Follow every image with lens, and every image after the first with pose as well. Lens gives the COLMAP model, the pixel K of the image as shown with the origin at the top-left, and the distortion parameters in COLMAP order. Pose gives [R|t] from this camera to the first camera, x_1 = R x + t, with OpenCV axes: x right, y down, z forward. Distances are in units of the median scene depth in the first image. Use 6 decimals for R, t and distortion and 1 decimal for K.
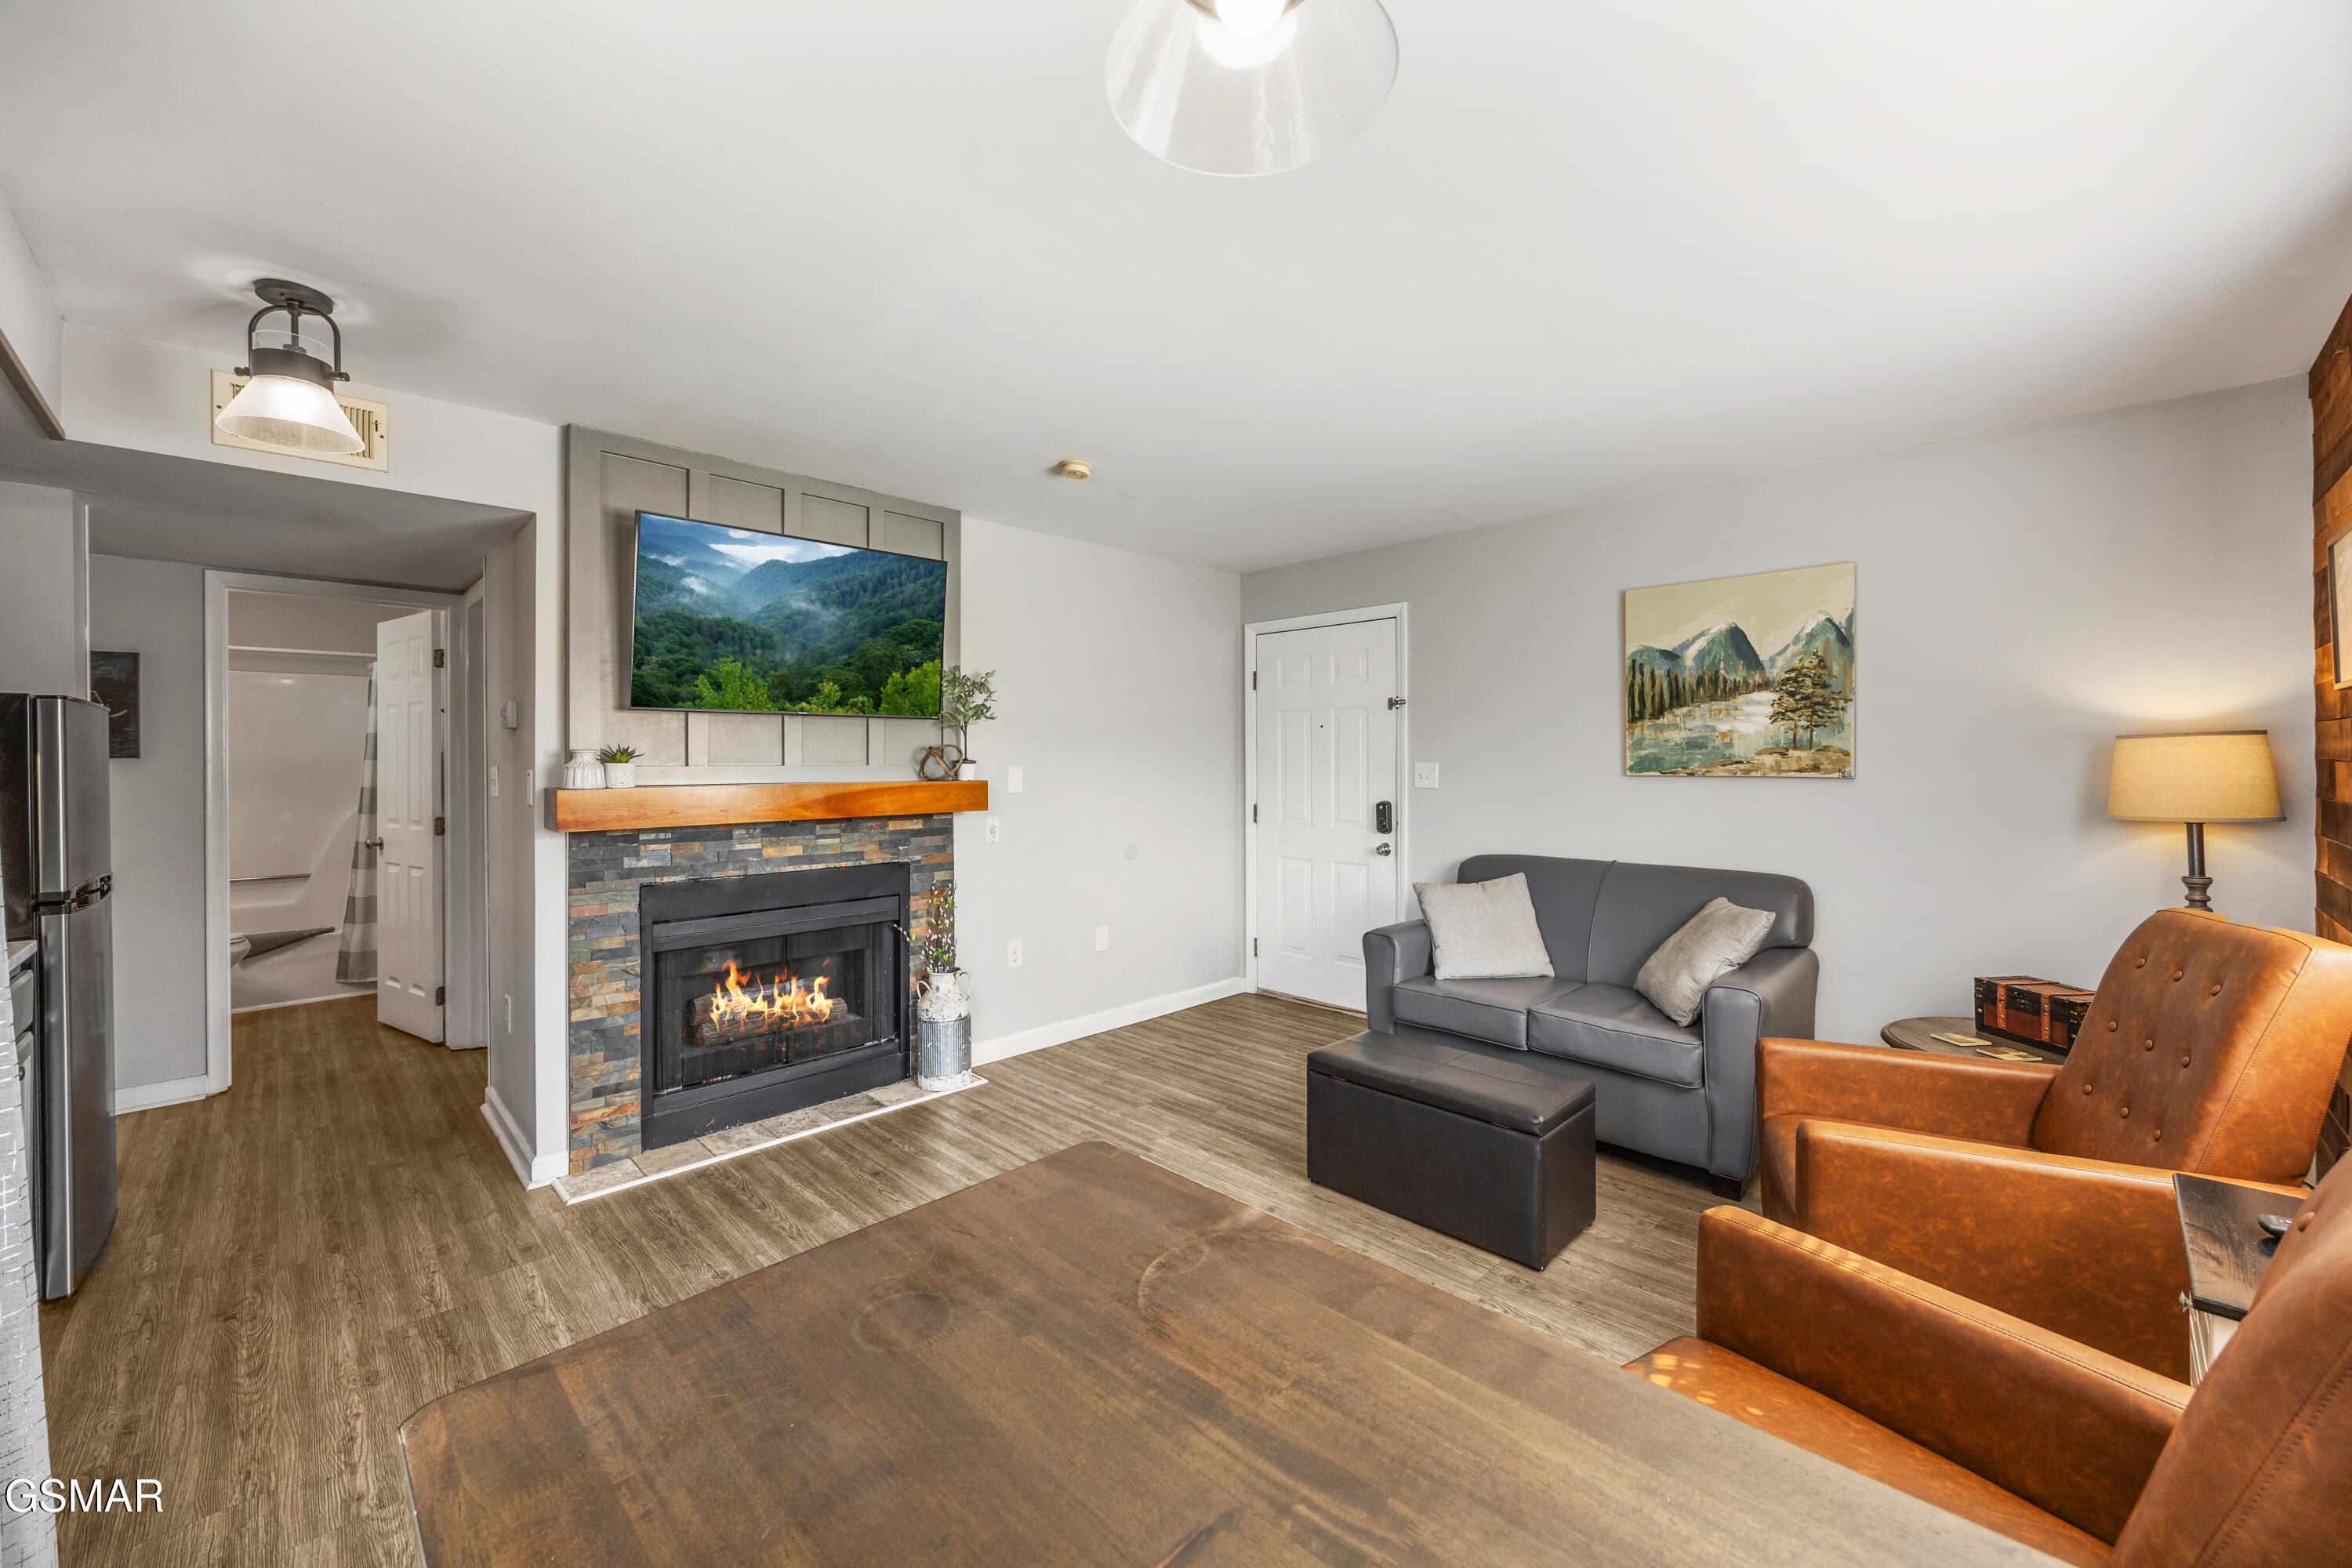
lens RADIAL K [[912.3, 0, 1169.4], [0, 912.3, 751.5], [0, 0, 1]] dist [-0.010589, 0.002332]
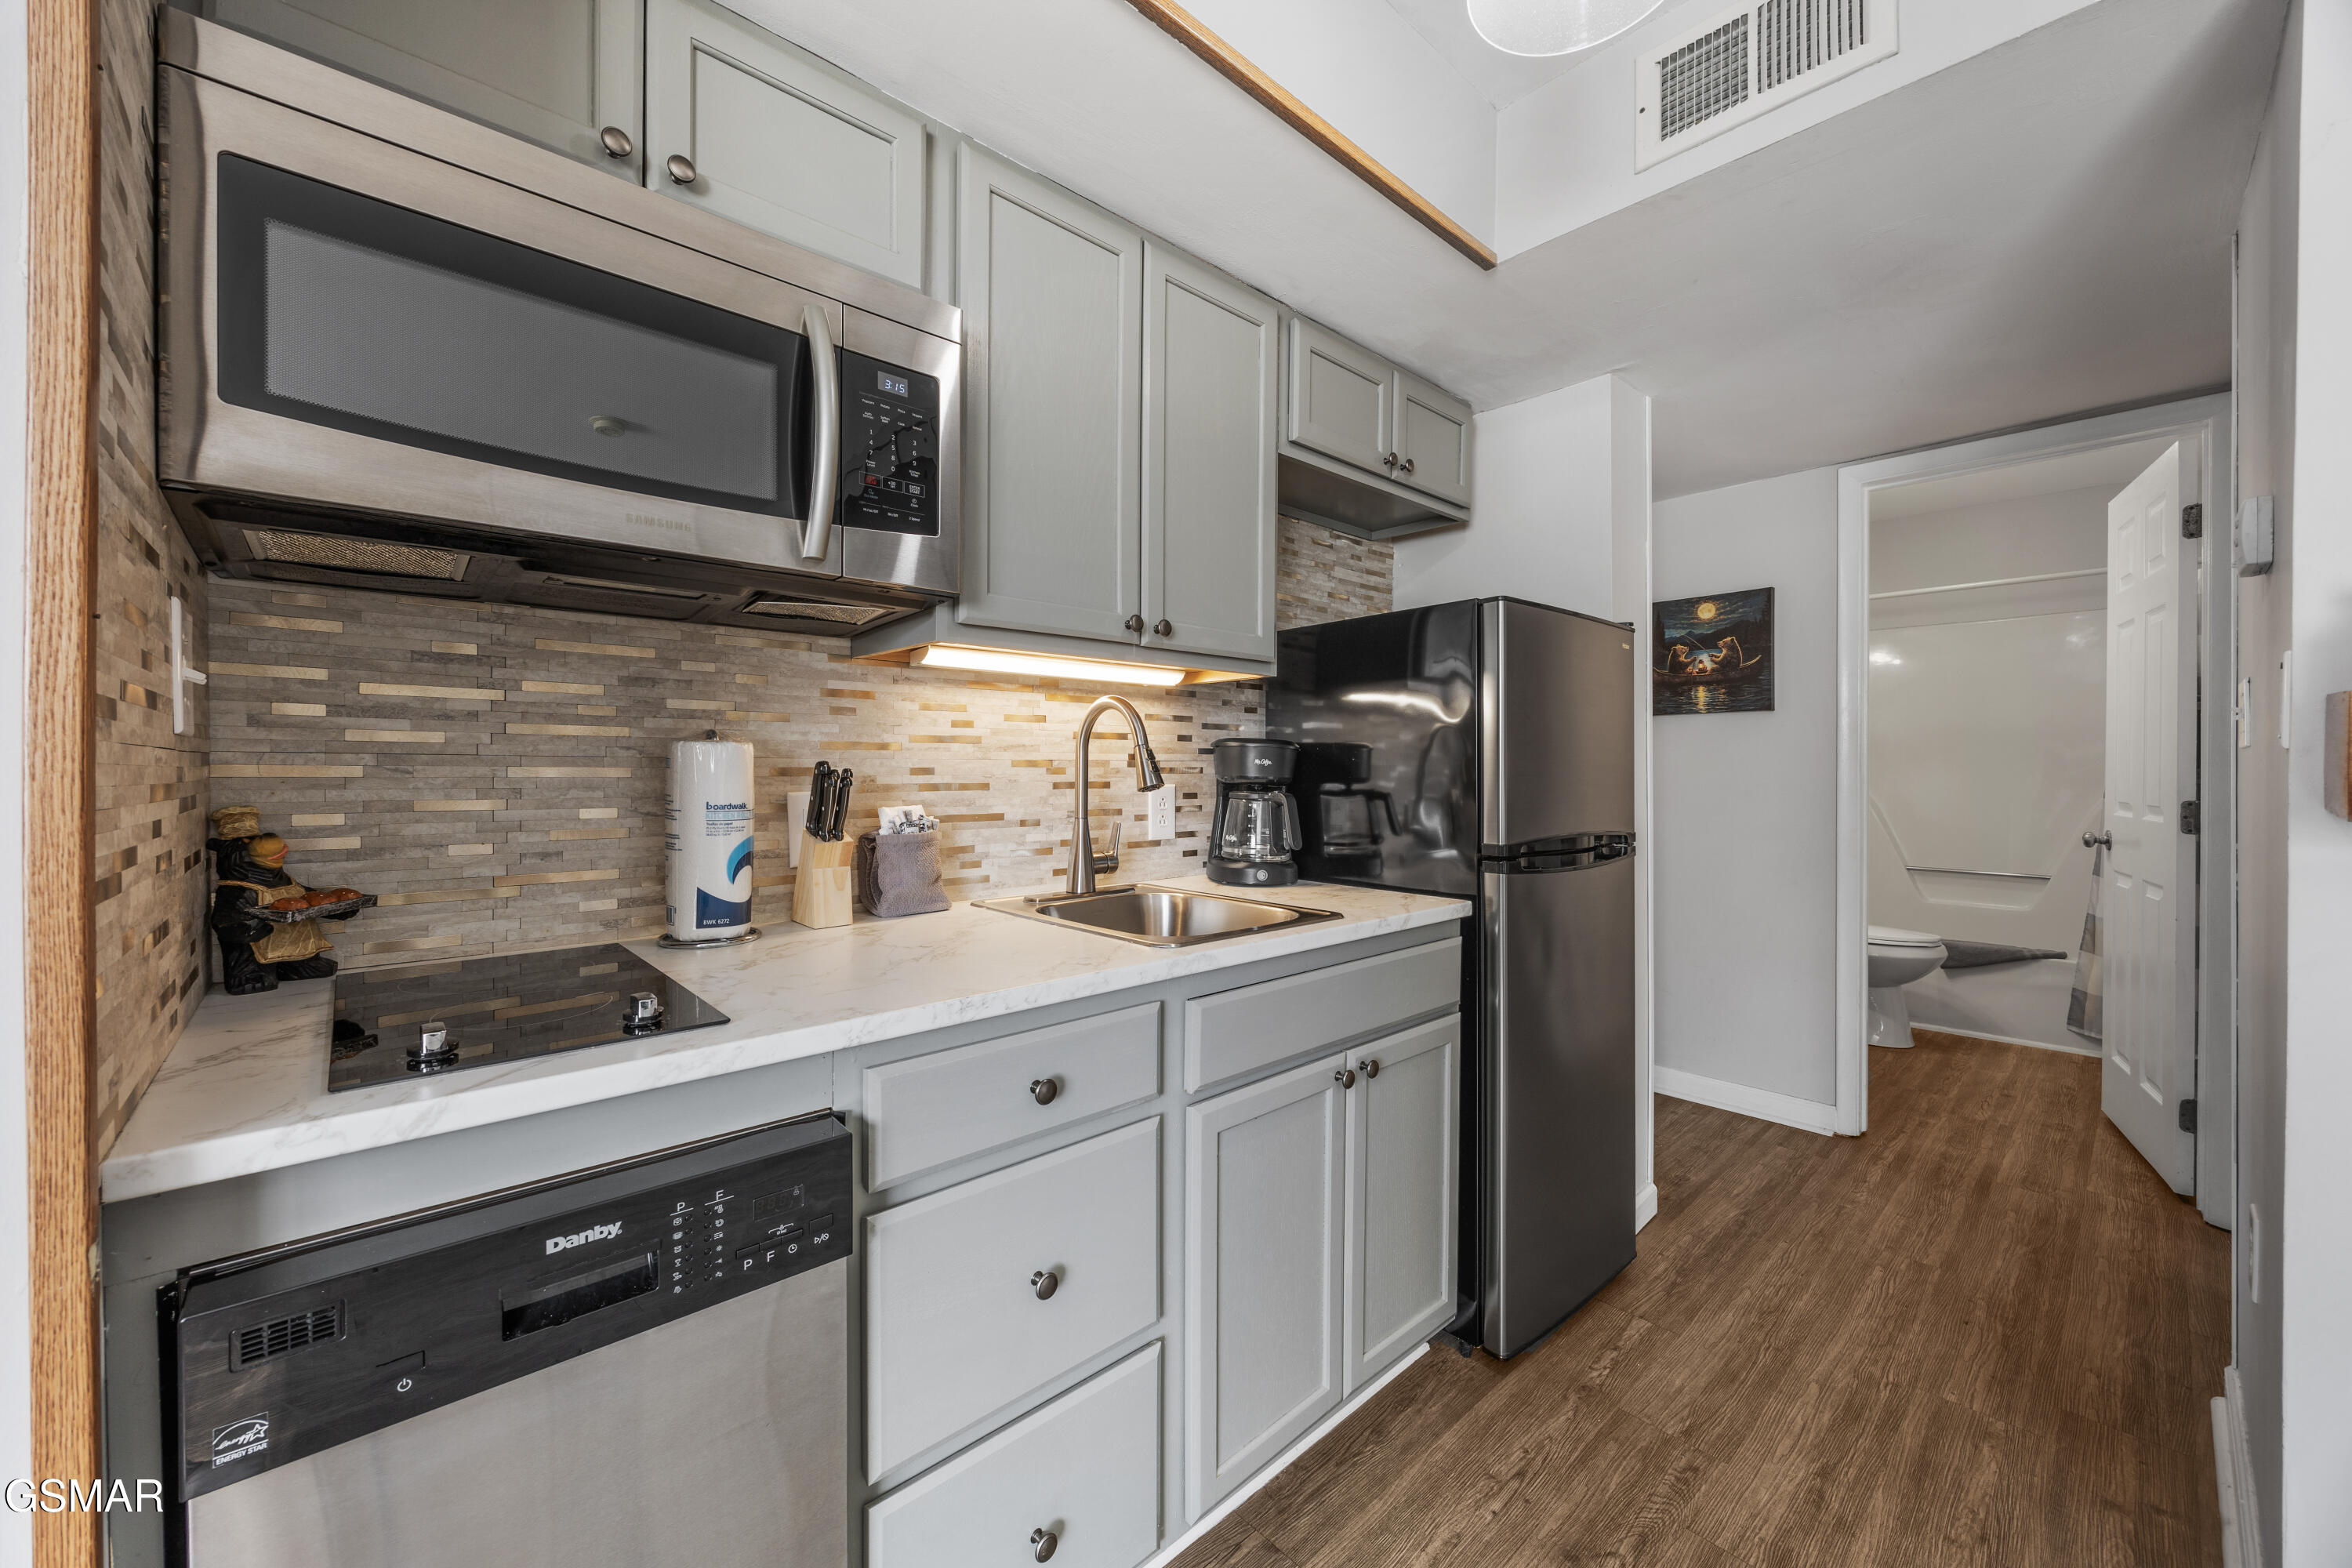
lens RADIAL K [[912.3, 0, 1186.1], [0, 912.3, 768.5], [0, 0, 1]] dist [-0.010589, 0.002332]
pose [[-0.029864, 0.009276, -0.999511, -0.275366], [0.008435, 0.999924, 0.009028, 0.052117], [0.999518, -0.008161, -0.029940, 0.485475]]
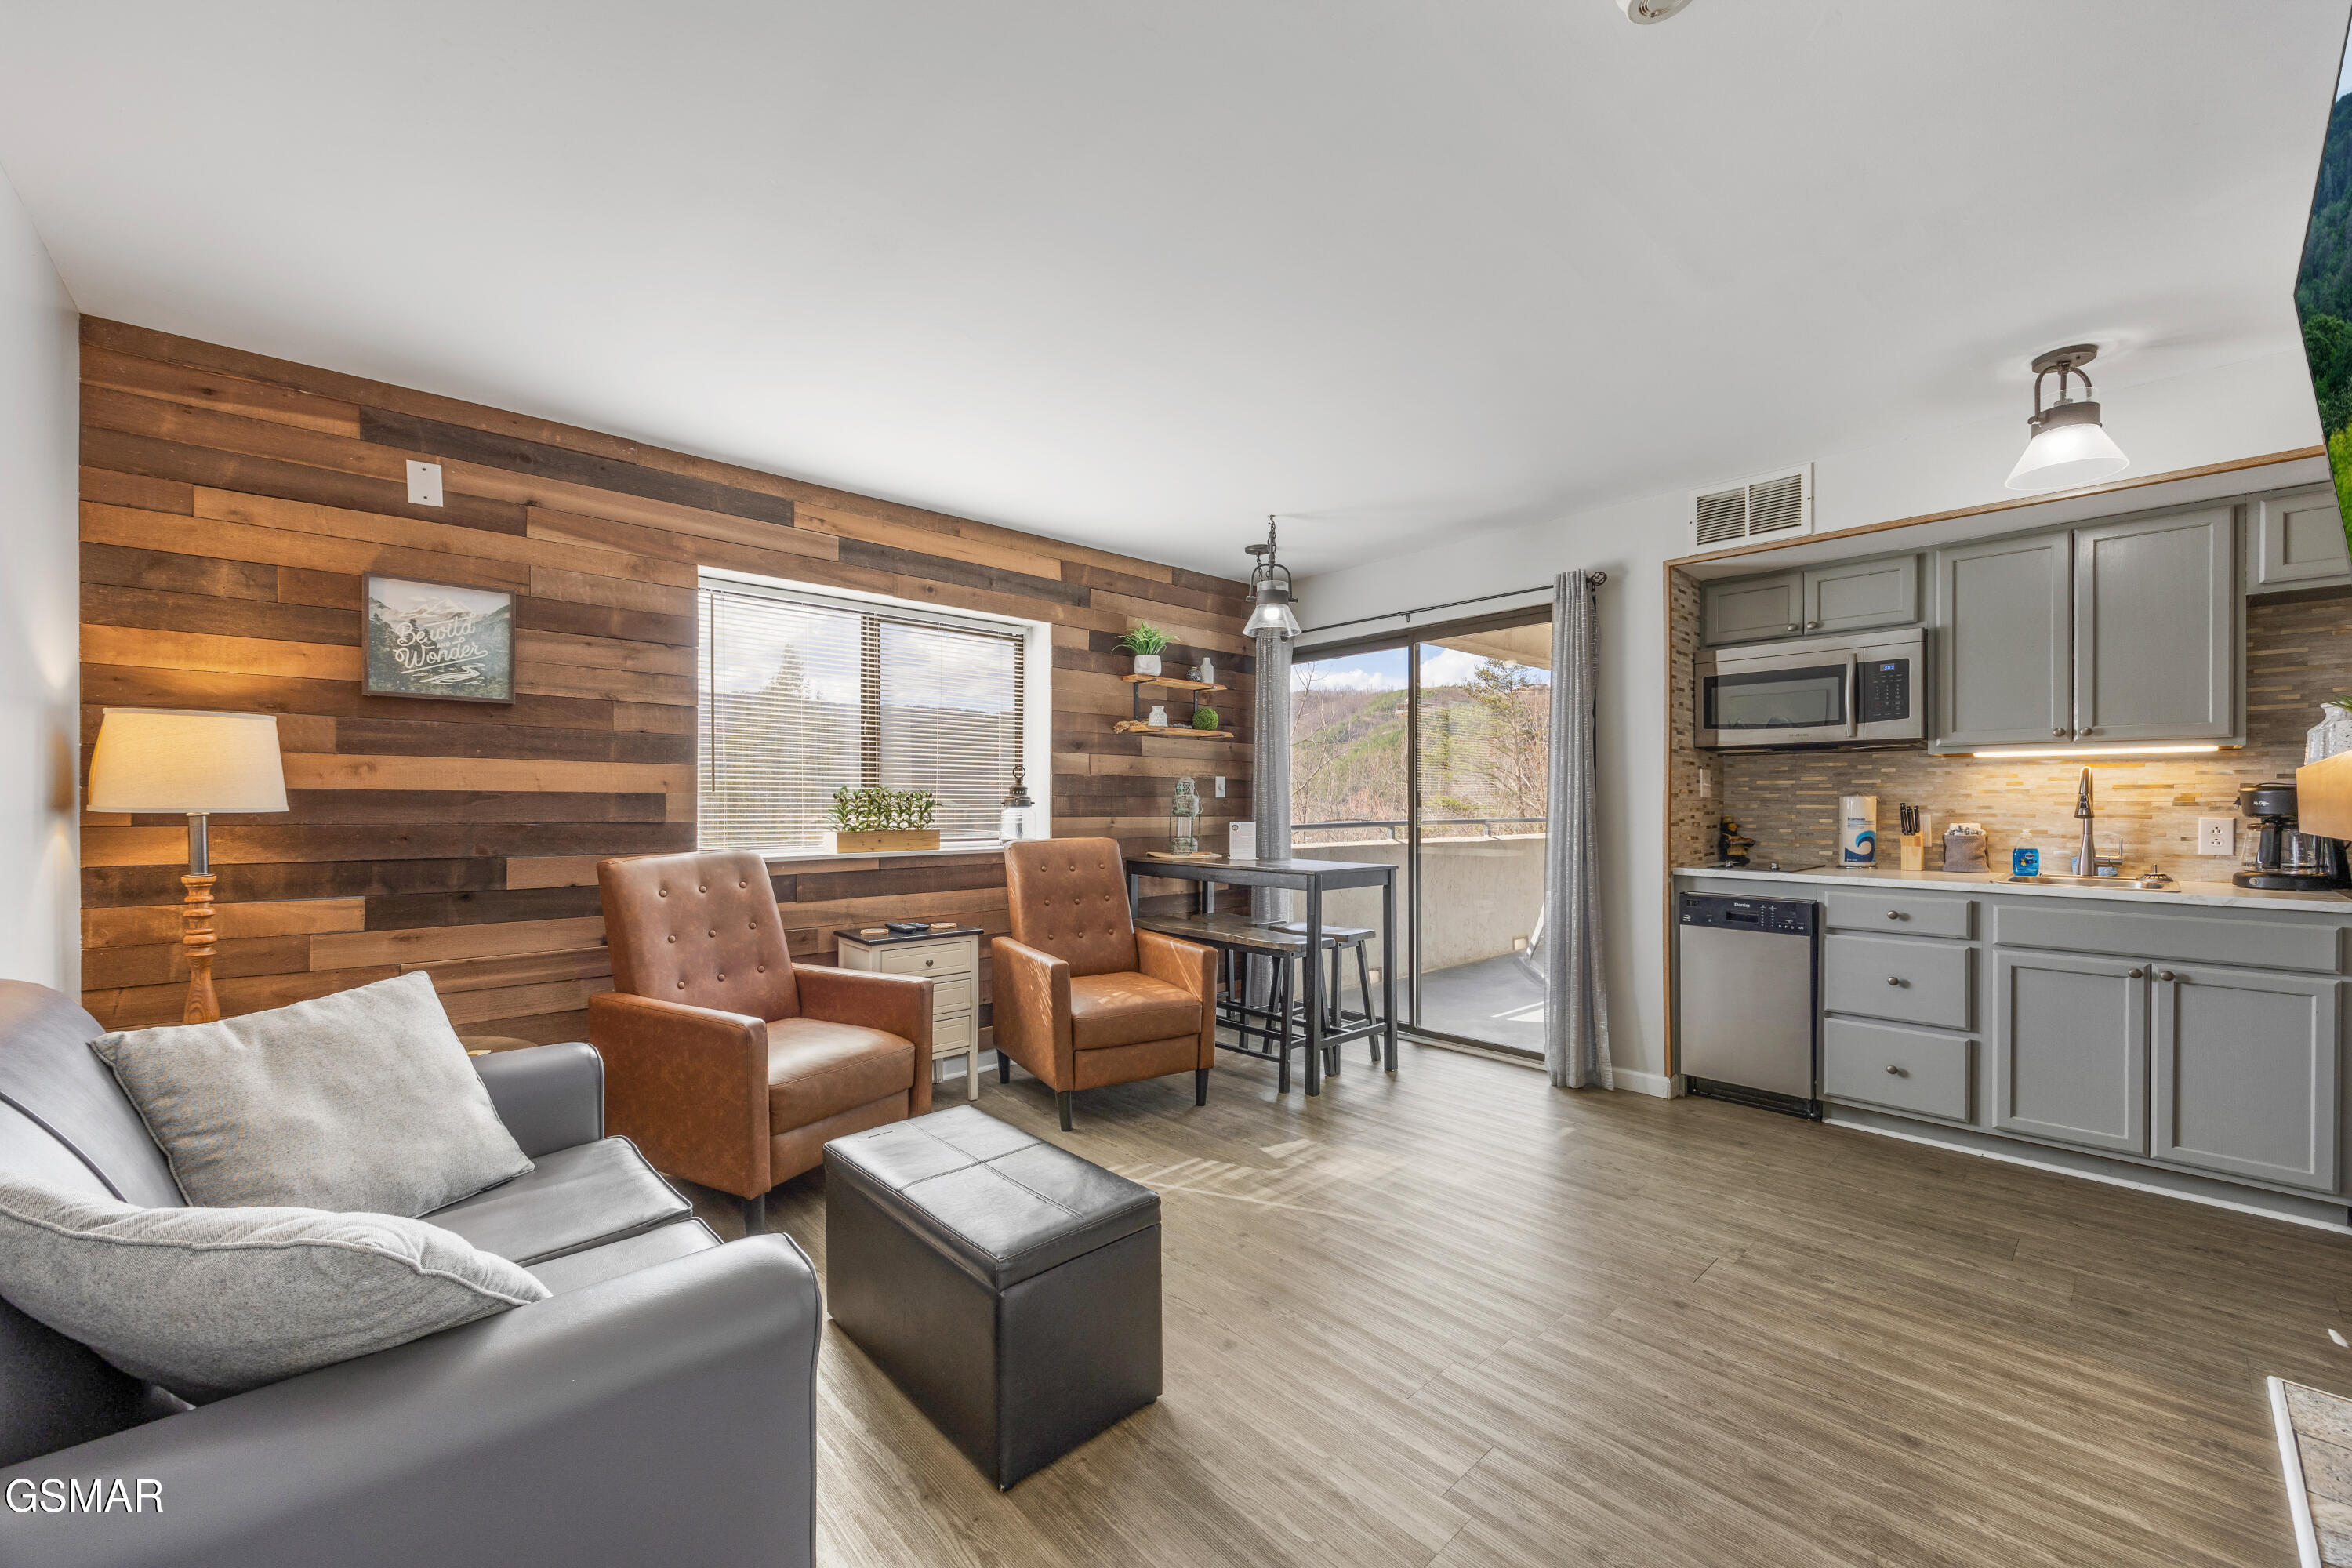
lens RADIAL K [[912.3, 0, 1189.0], [0, 912.3, 802.6], [0, 0, 1]] dist [-0.010589, 0.002332]
pose [[-0.999789, 0.004199, 0.020102, 0.098972], [0.004029, 0.999956, -0.008500, 0.056380], [-0.020136, -0.008417, -0.999762, 1.336091]]
